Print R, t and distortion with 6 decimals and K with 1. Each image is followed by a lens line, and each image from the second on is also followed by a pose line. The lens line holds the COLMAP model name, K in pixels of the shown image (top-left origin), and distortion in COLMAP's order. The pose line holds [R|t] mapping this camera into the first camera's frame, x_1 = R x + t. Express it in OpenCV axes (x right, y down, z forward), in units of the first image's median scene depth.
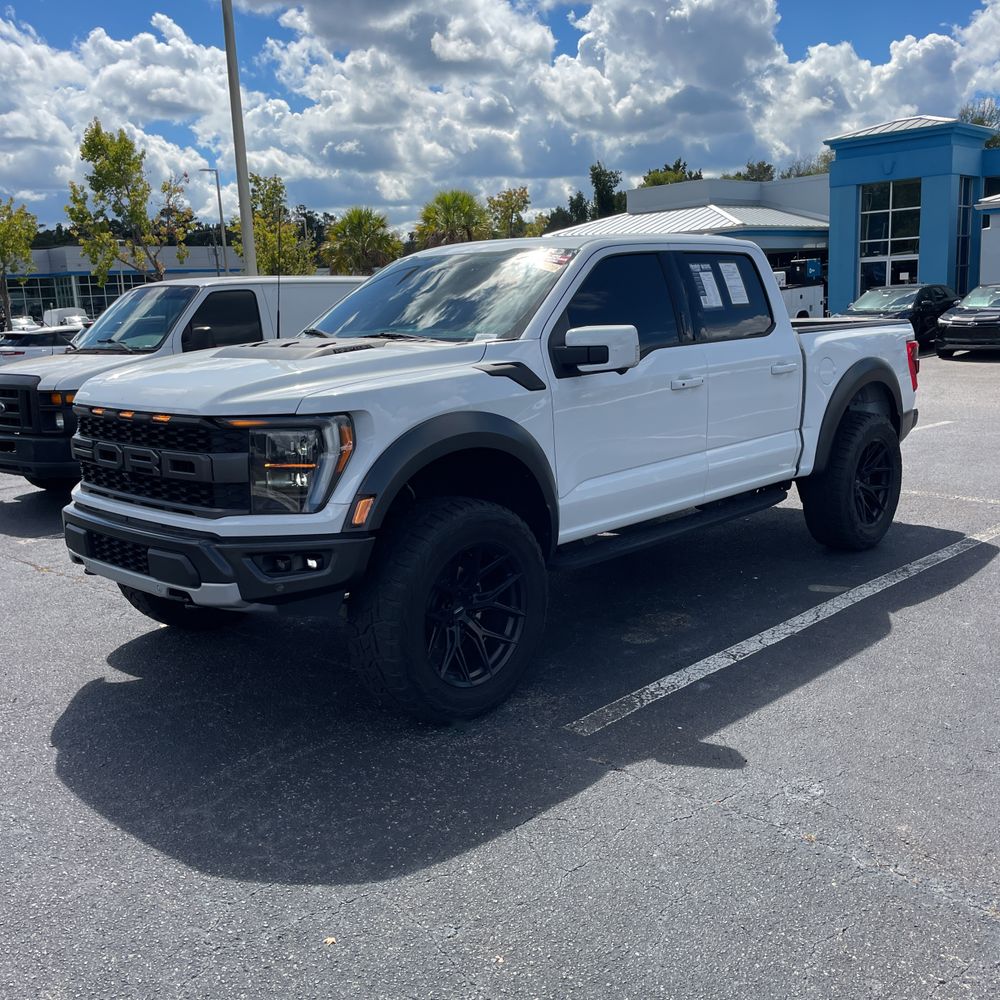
lens RADIAL K [[1011.3, 0, 484.7], [0, 1011.3, 493.1], [0, 0, 1]] dist [0.087422, -0.126933]
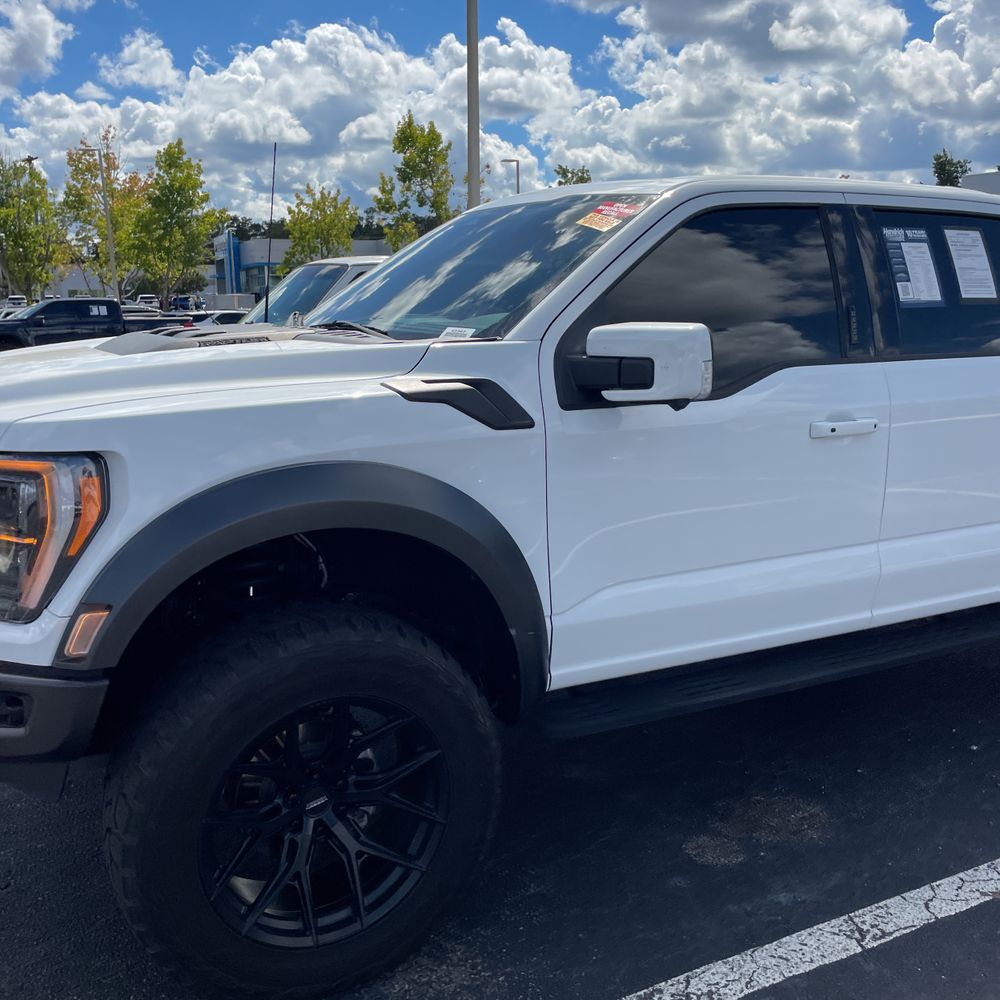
lens RADIAL K [[1007.0, 0, 469.4], [0, 1007.0, 484.0], [0, 0, 1]] dist [0.080230, -0.103923]
pose [[0.951713, 0.088599, -0.293928, 0.155431], [-0.089083, 0.995955, 0.011766, -0.058669], [0.293781, 0.014986, 0.955755, 0.347667]]
